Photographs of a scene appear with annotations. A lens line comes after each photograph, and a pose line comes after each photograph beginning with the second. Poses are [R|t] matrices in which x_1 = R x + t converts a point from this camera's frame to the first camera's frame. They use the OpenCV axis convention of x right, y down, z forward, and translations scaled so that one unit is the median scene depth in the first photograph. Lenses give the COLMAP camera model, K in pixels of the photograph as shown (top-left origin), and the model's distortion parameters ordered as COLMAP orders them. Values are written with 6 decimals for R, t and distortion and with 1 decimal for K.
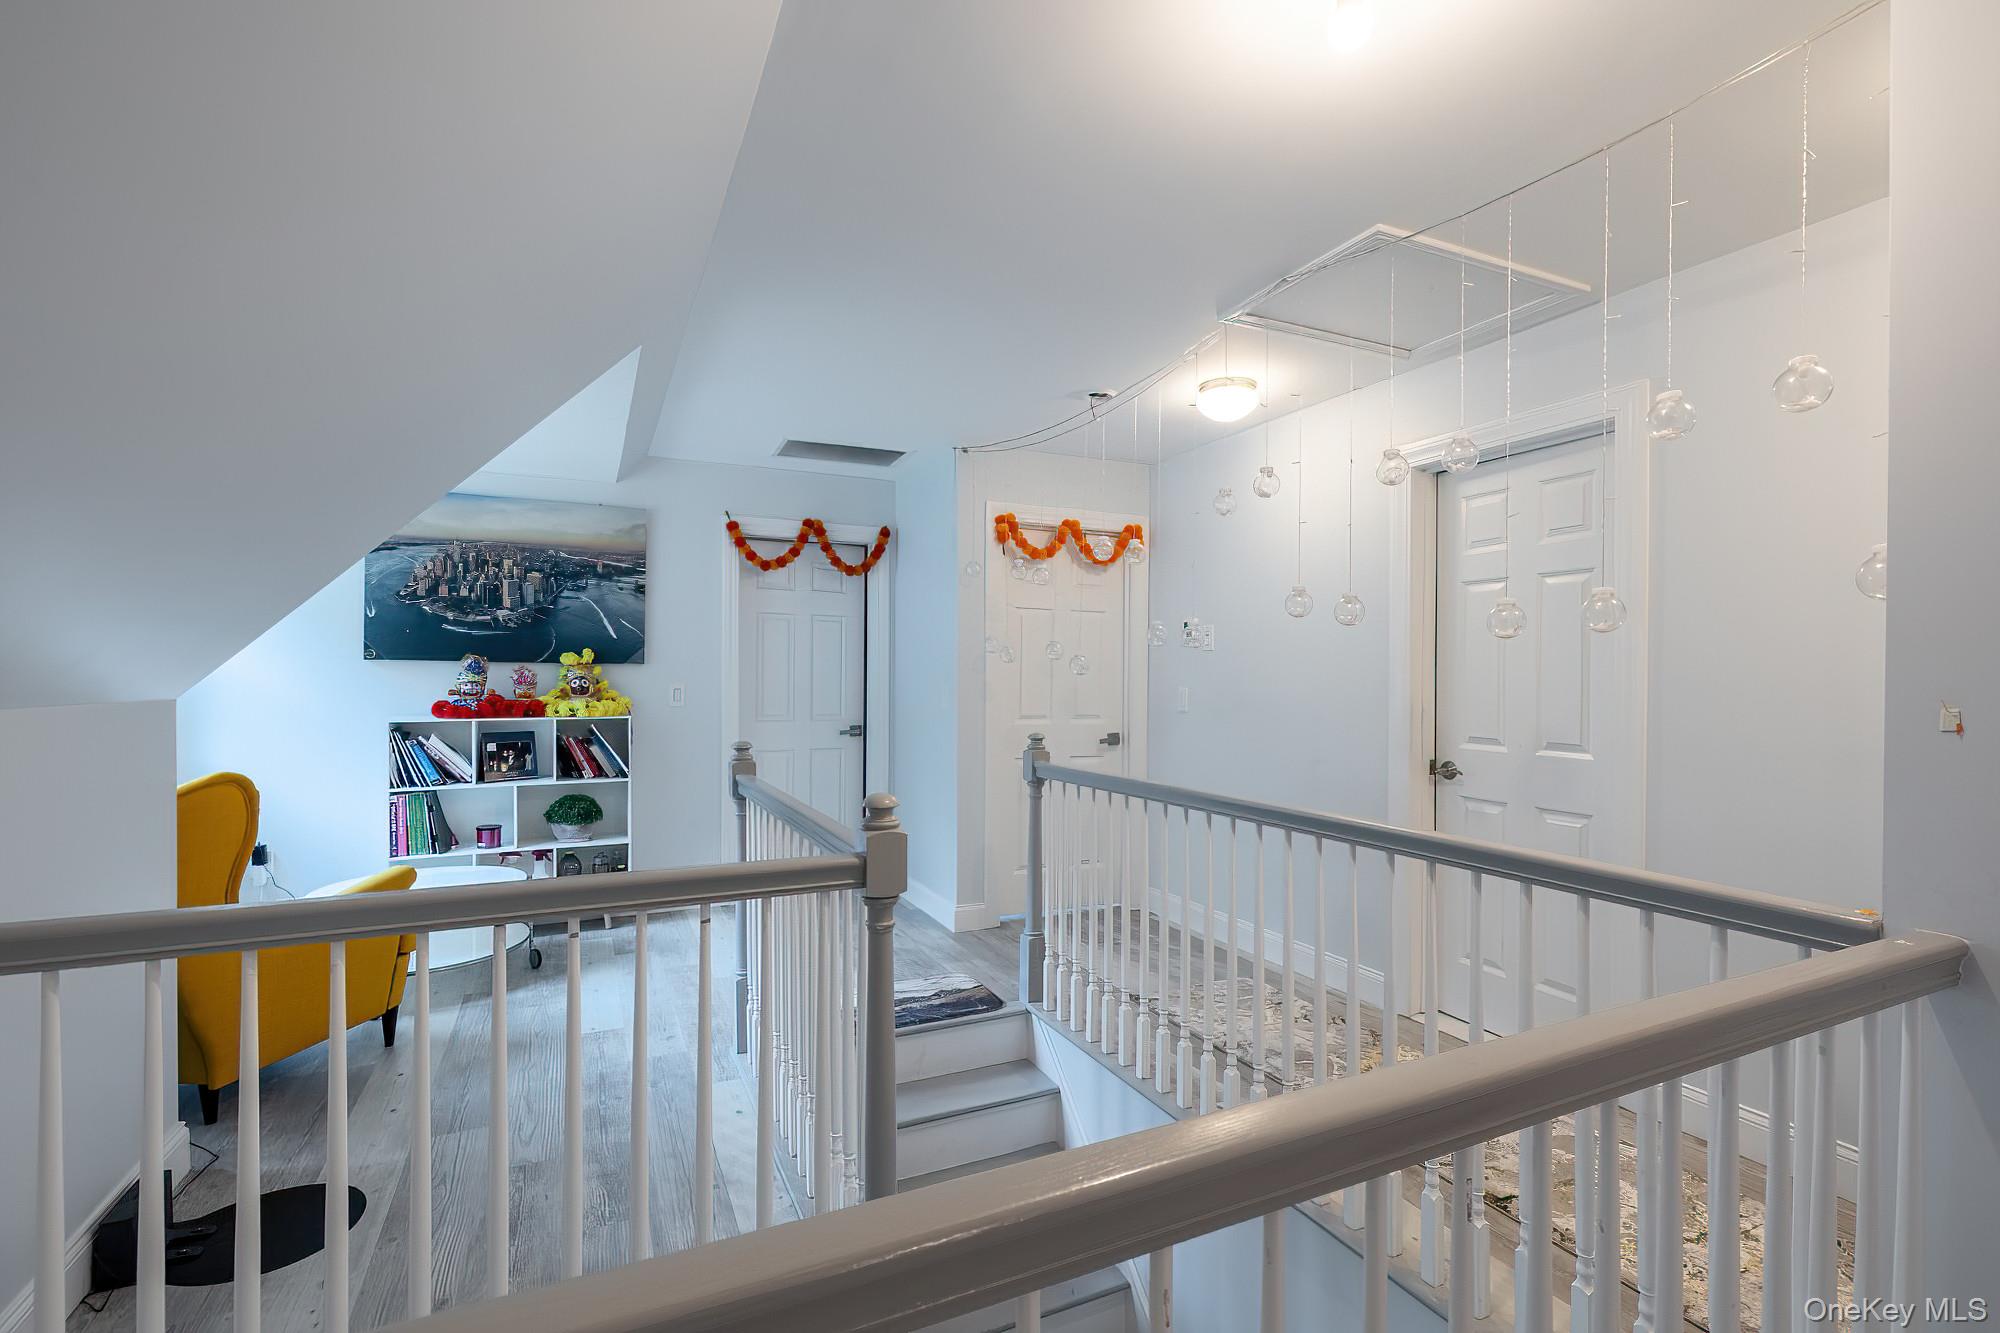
lens RADIAL K [[861.2, 0, 984.1], [0, 861.2, 679.8], [0, 0, 1]] dist [-0.002728, -0.002683]
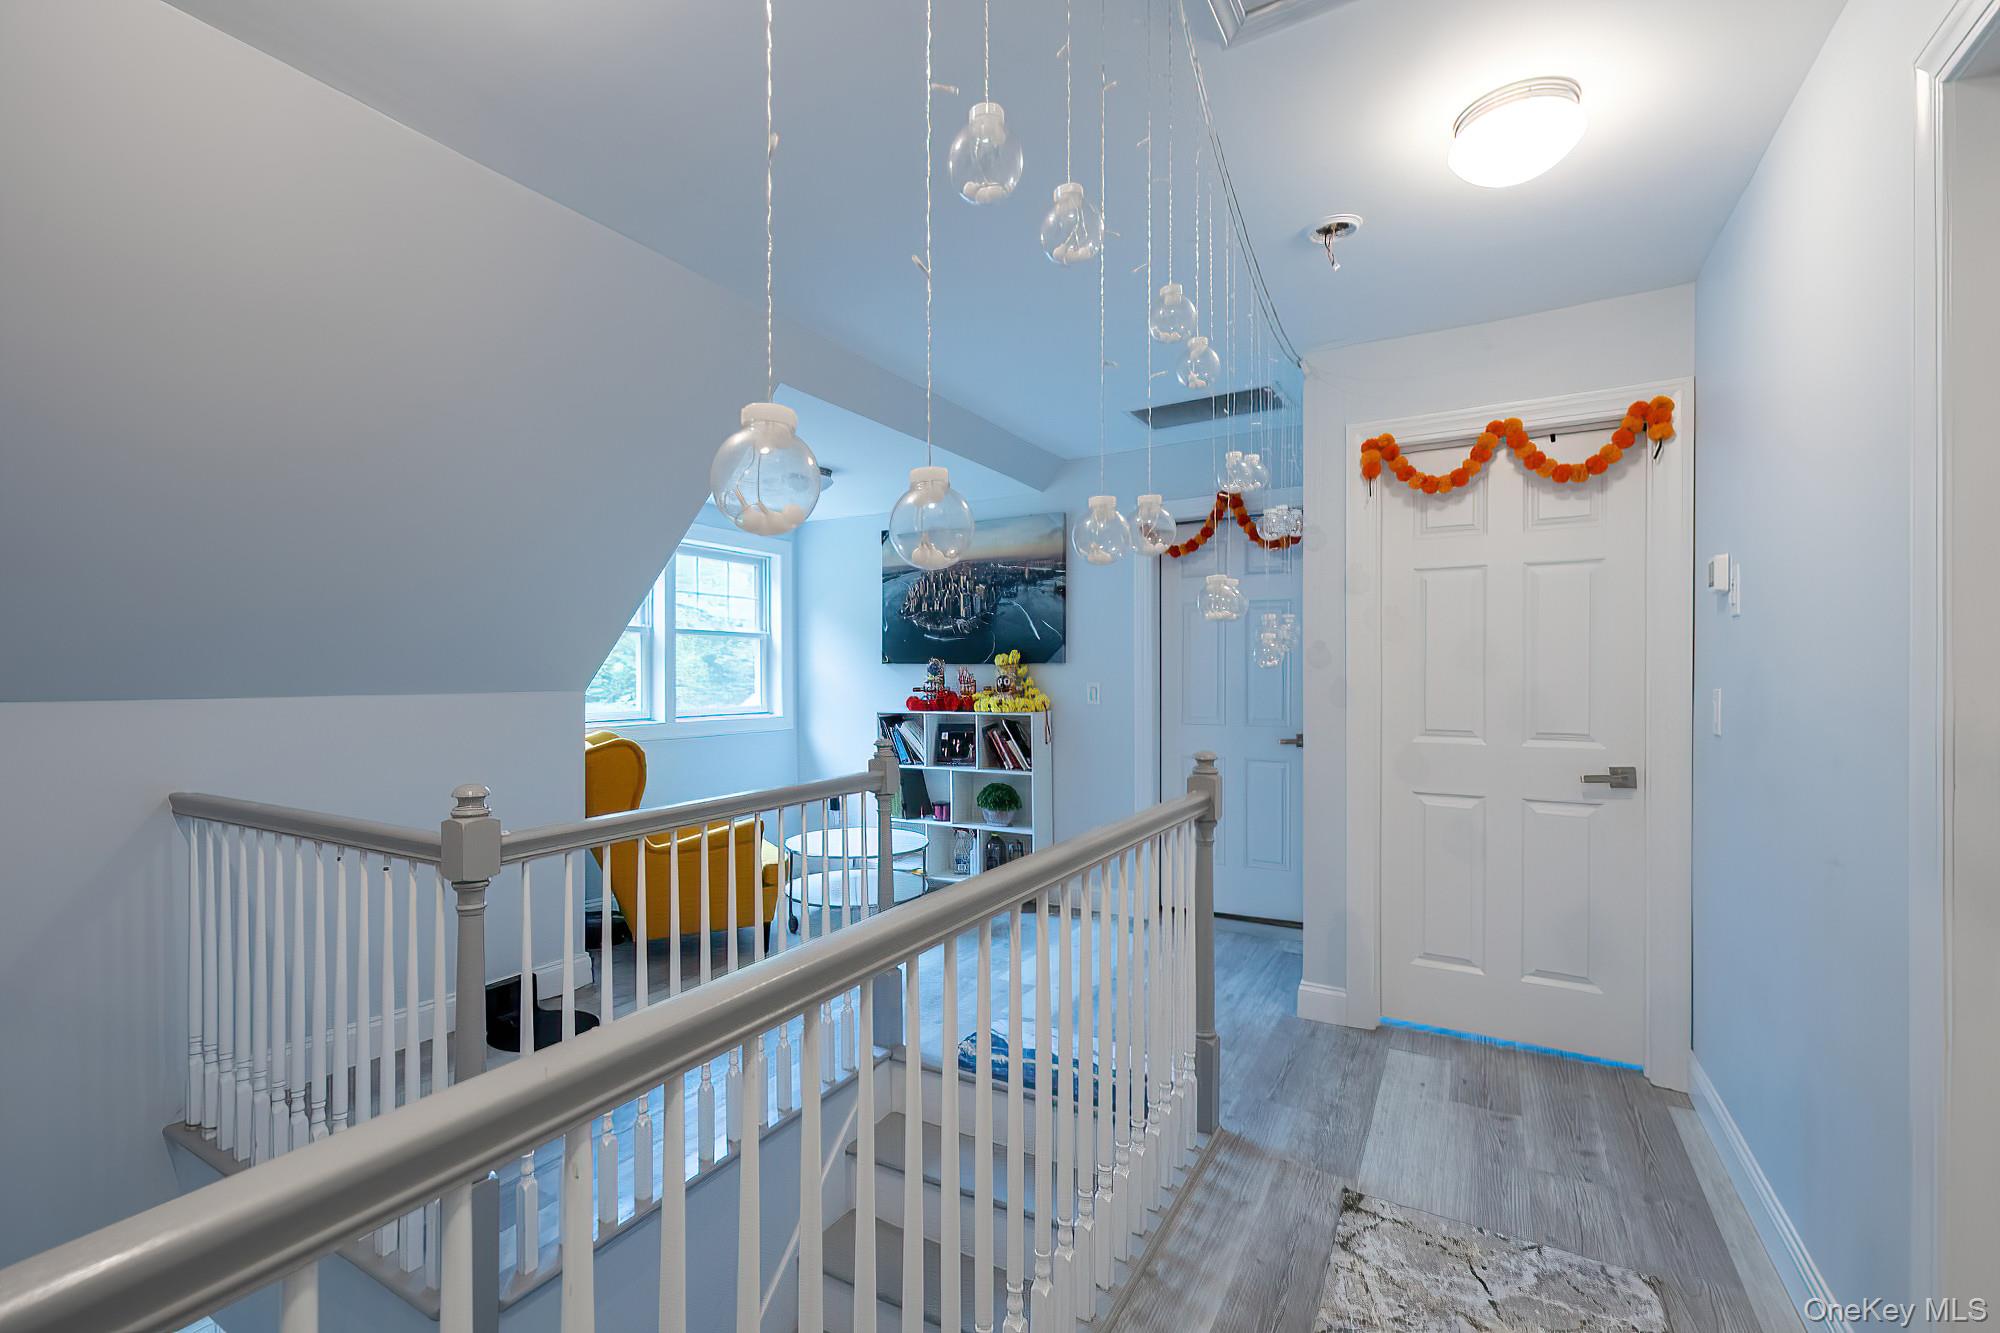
lens RADIAL K [[861.2, 0, 983.1], [0, 861.2, 675.0], [0, 0, 1]] dist [-0.002728, -0.002683]
pose [[0.575320, -0.007254, -0.817896, 0.412931], [0.005988, 0.999971, -0.004657, 0.000066], [0.817906, -0.002218, 0.575347, 0.348726]]
